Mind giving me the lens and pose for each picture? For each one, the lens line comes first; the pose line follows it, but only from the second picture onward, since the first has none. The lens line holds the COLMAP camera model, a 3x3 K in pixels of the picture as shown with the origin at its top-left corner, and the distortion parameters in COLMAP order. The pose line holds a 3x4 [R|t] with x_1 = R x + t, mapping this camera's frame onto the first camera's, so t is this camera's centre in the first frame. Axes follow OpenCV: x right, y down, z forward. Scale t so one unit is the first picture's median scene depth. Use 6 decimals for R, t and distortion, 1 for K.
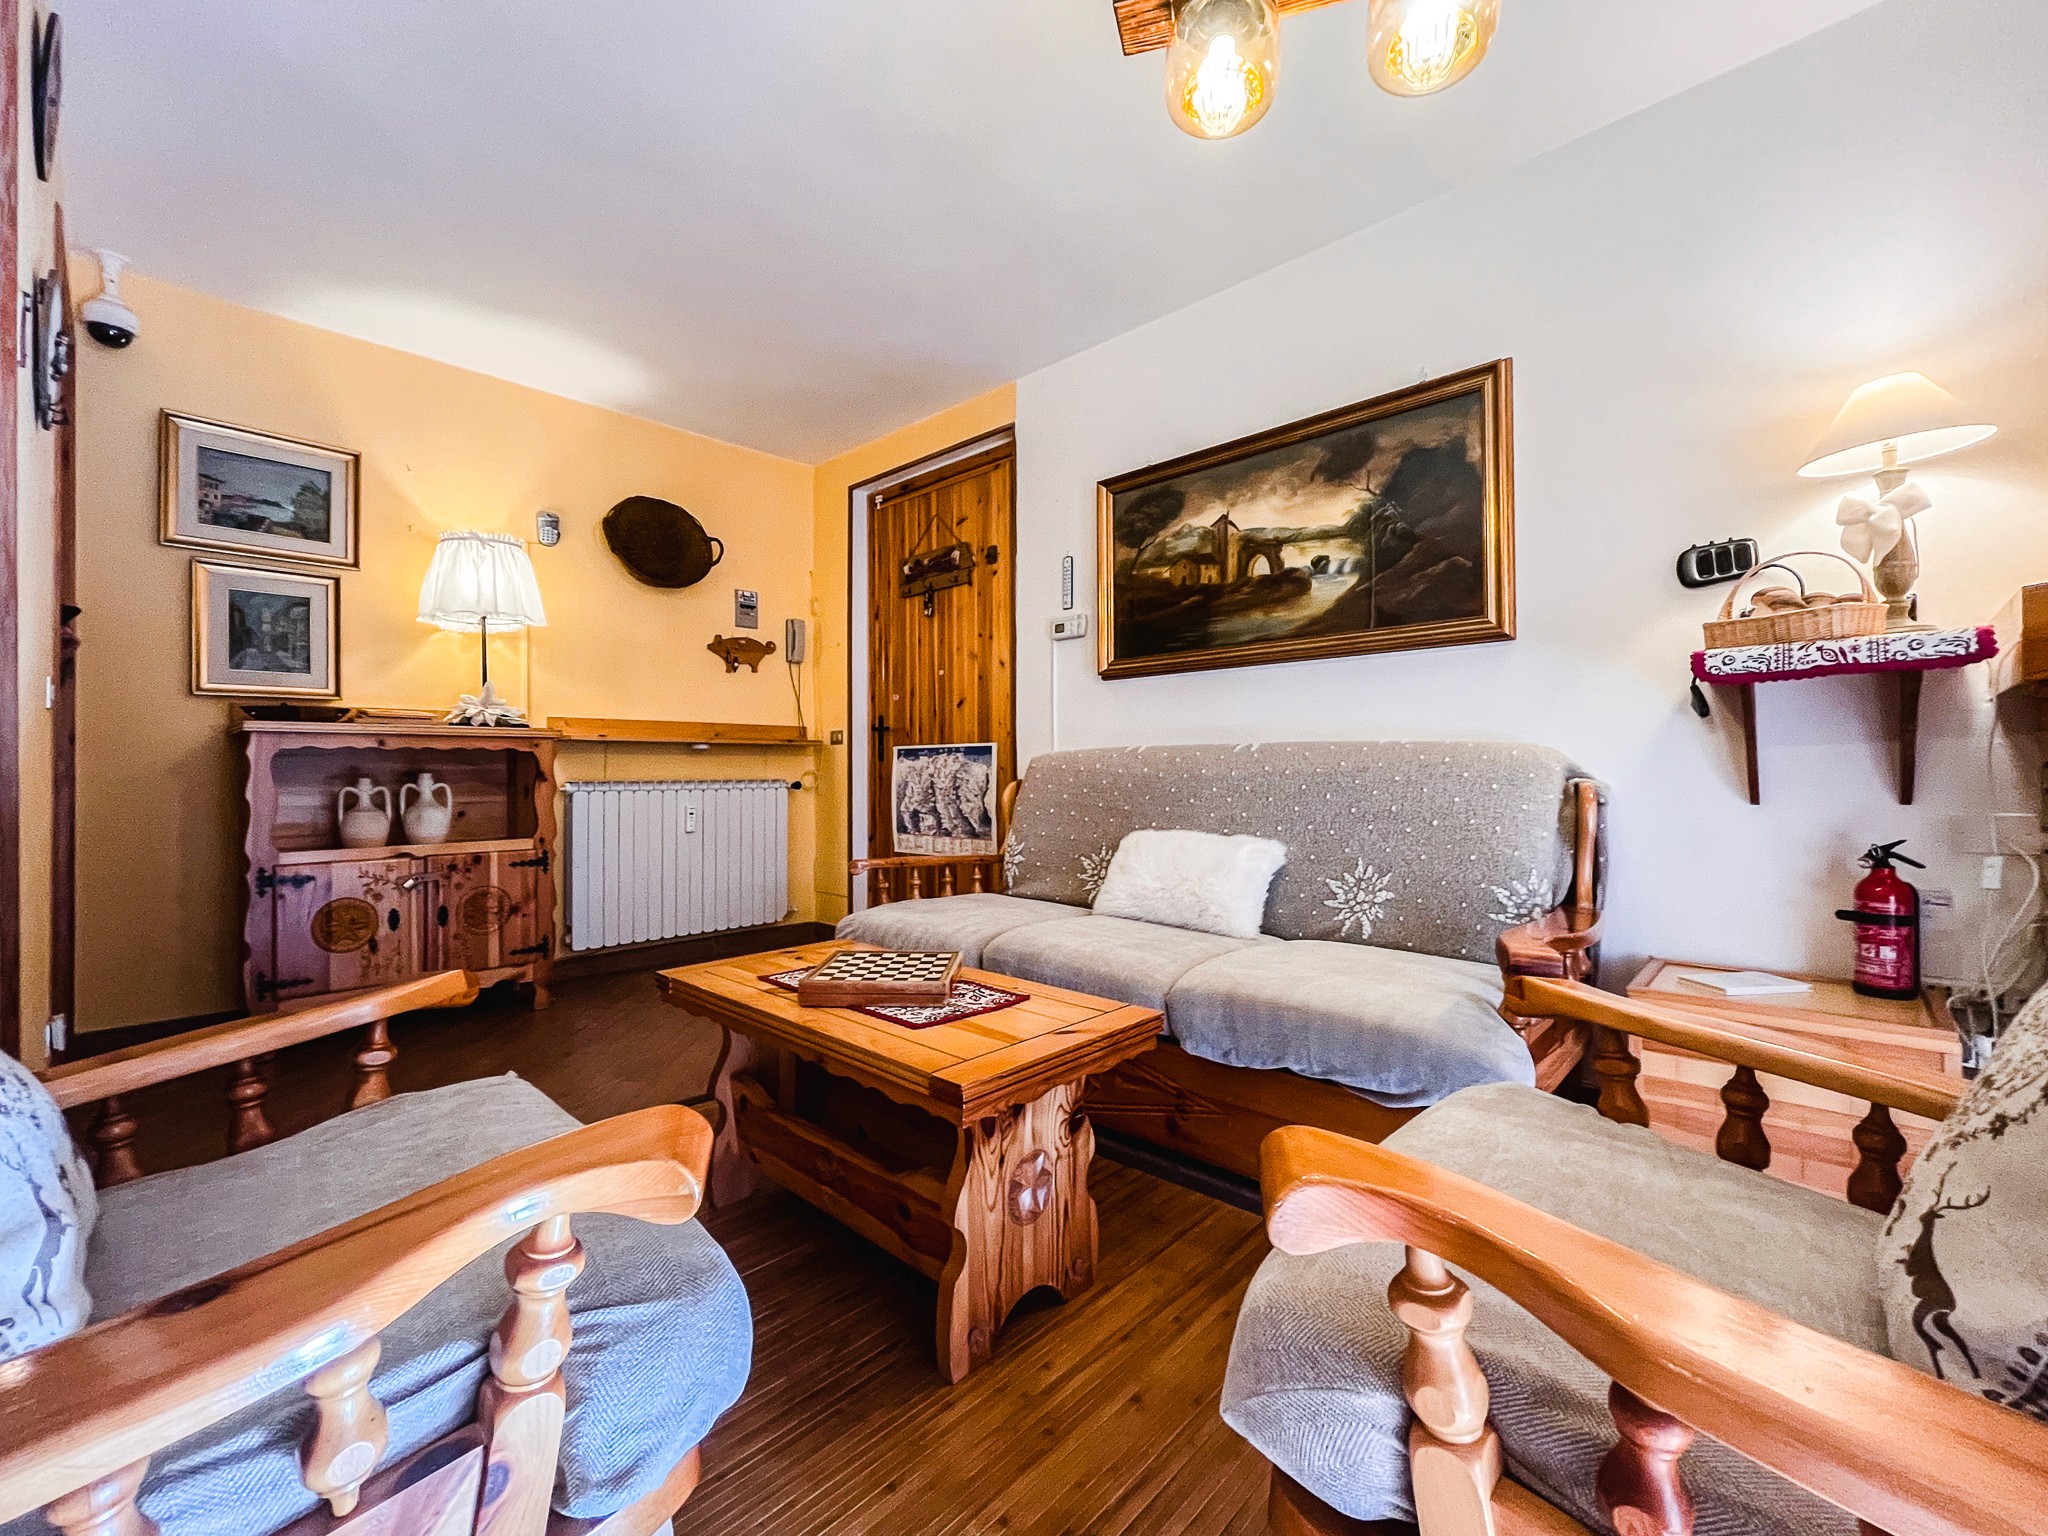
lens RADIAL K [[830.6, 0, 1026.1], [0, 830.6, 766.7], [0, 0, 1]] dist [-0.004329, -0.000281]
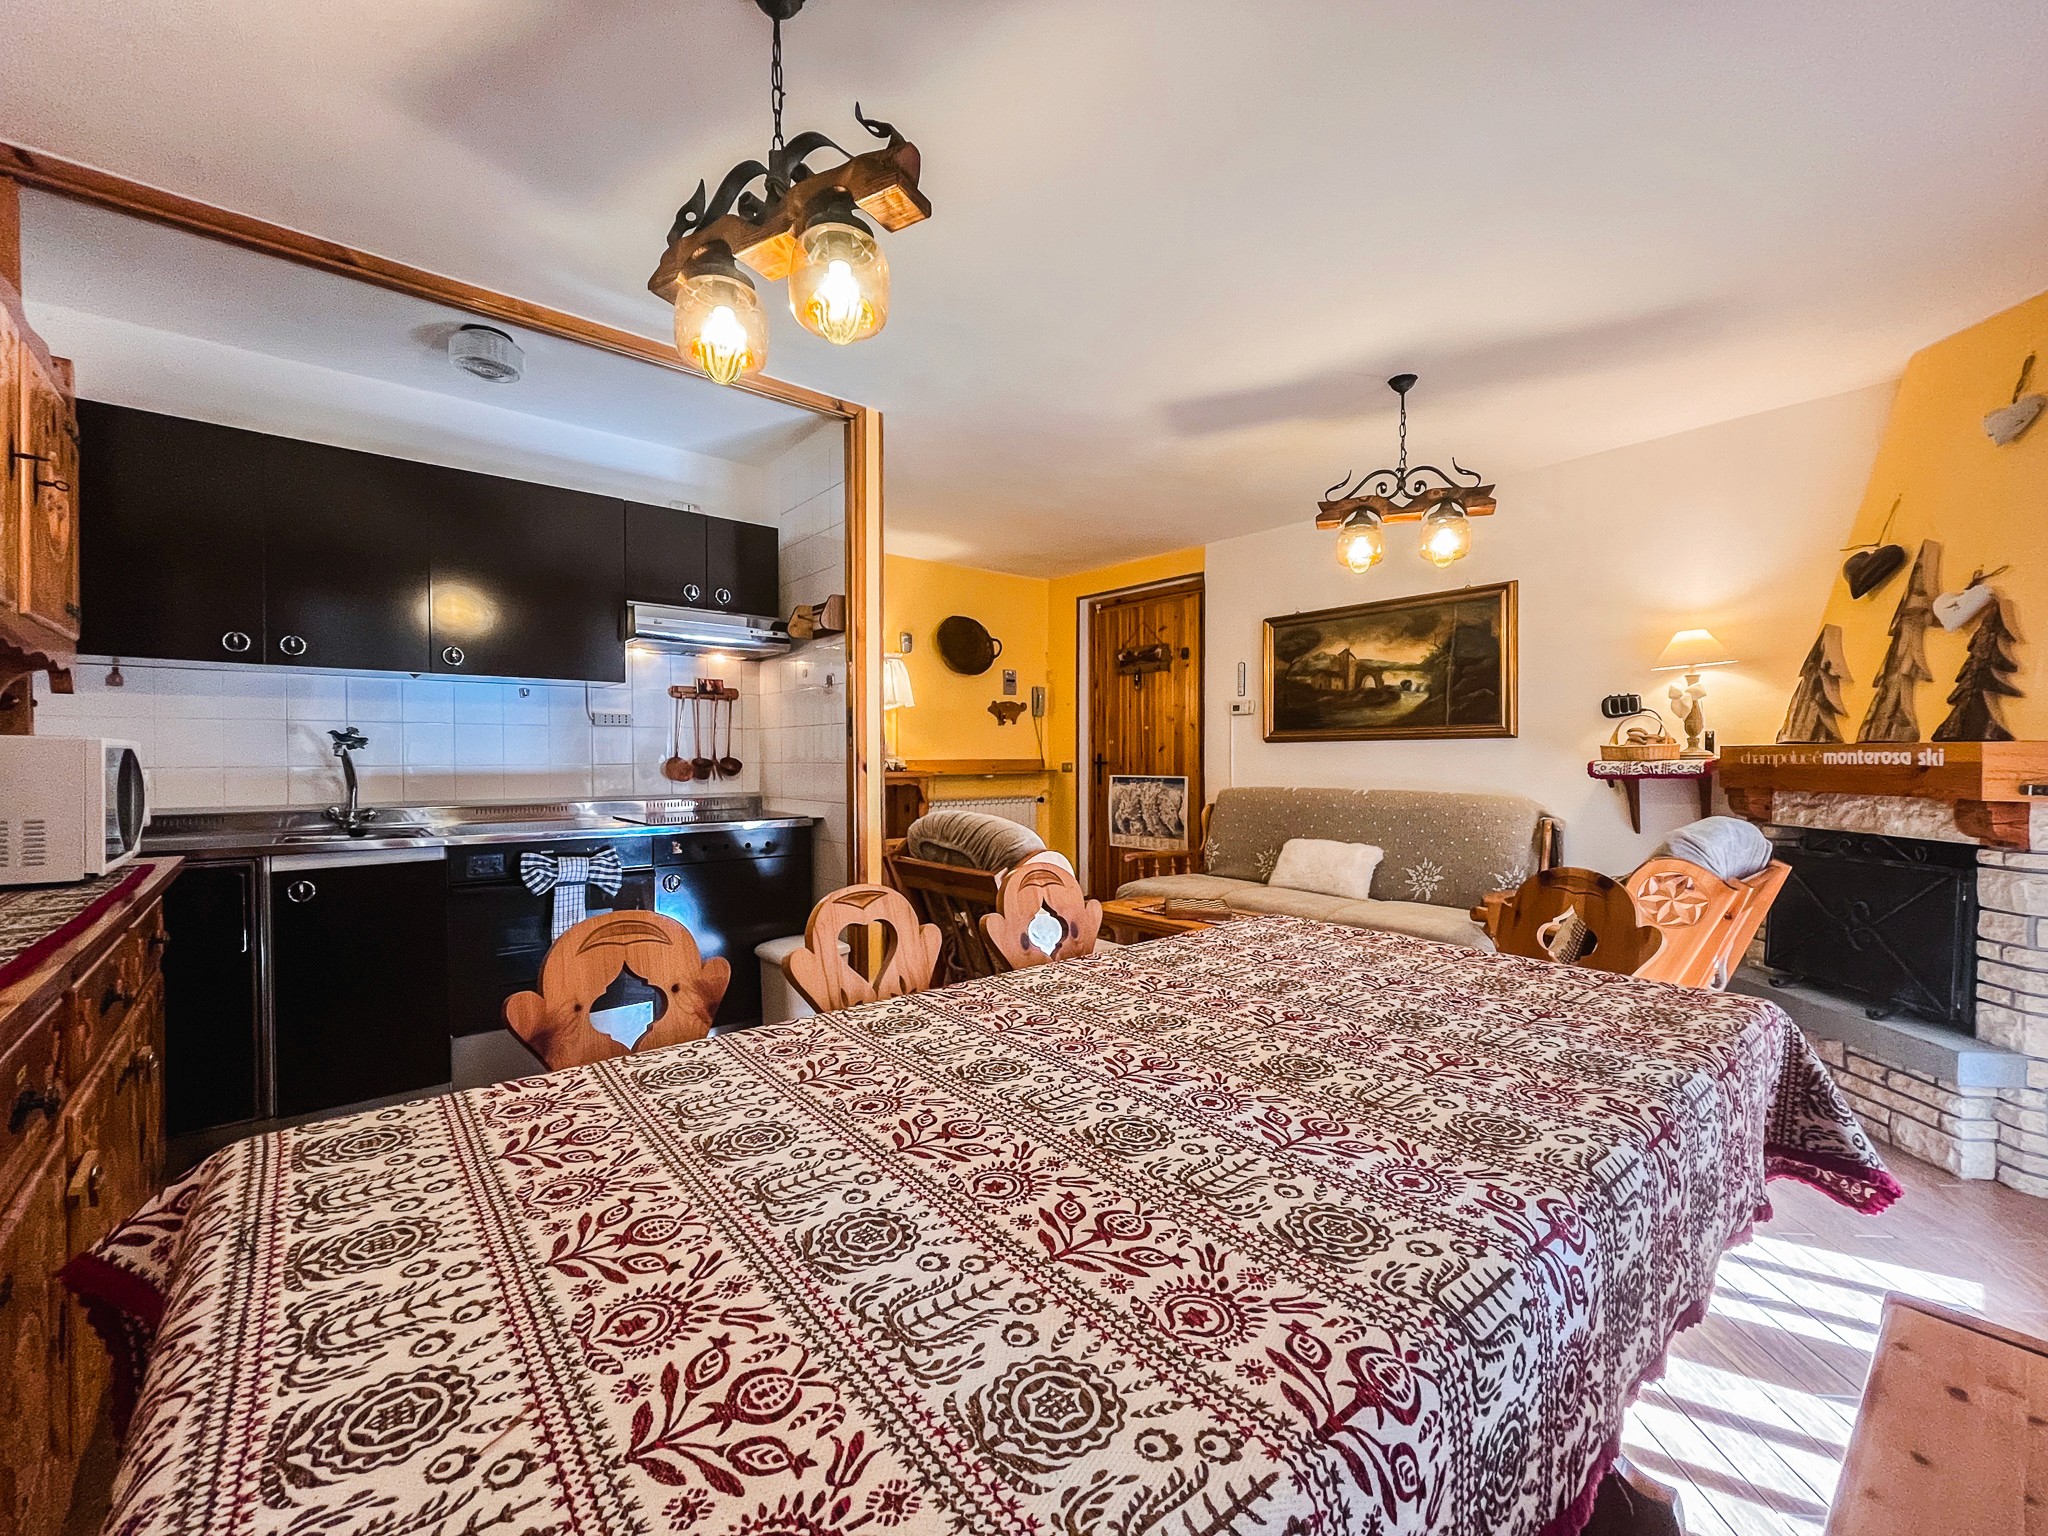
lens RADIAL K [[830.6, 0, 1022.7], [0, 830.6, 763.3], [0, 0, 1]] dist [-0.004329, -0.000281]
pose [[0.994001, 0.002664, -0.109336, -0.200704], [-0.001153, 0.999903, 0.013876, -0.086504], [0.109363, -0.013666, 0.993908, -0.649852]]
